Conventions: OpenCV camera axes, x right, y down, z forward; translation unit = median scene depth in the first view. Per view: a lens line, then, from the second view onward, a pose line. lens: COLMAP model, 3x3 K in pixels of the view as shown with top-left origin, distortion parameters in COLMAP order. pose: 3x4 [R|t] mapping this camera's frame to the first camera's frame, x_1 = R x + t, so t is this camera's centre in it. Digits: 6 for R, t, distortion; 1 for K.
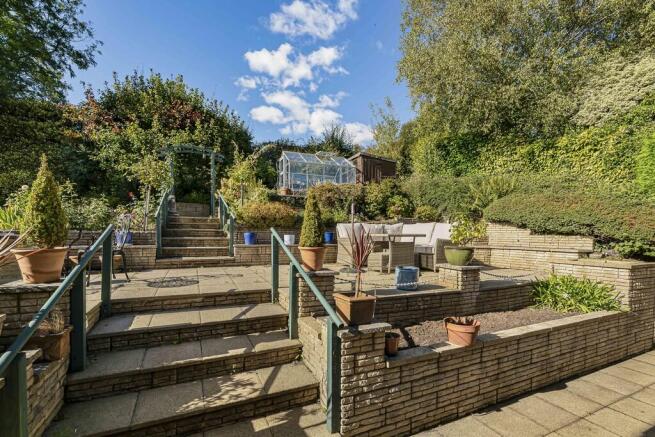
lens RADIAL K [[289.4, 0, 328.9], [0, 289.4, 237.8], [0, 0, 1]] dist [0.003669, 0.000255]
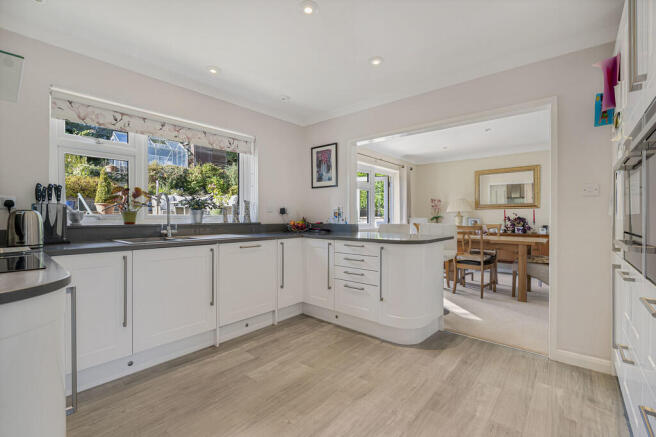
lens RADIAL K [[289.8, 0, 328.6], [0, 289.8, 217.1], [0, 0, 1]] dist [0.003669, 0.000255]
pose [[0.908328, -0.007192, 0.418196, 0.153462], [0.006537, 0.999974, 0.003000, 0.038919], [-0.418207, 0.000009, 0.908352, -0.414672]]
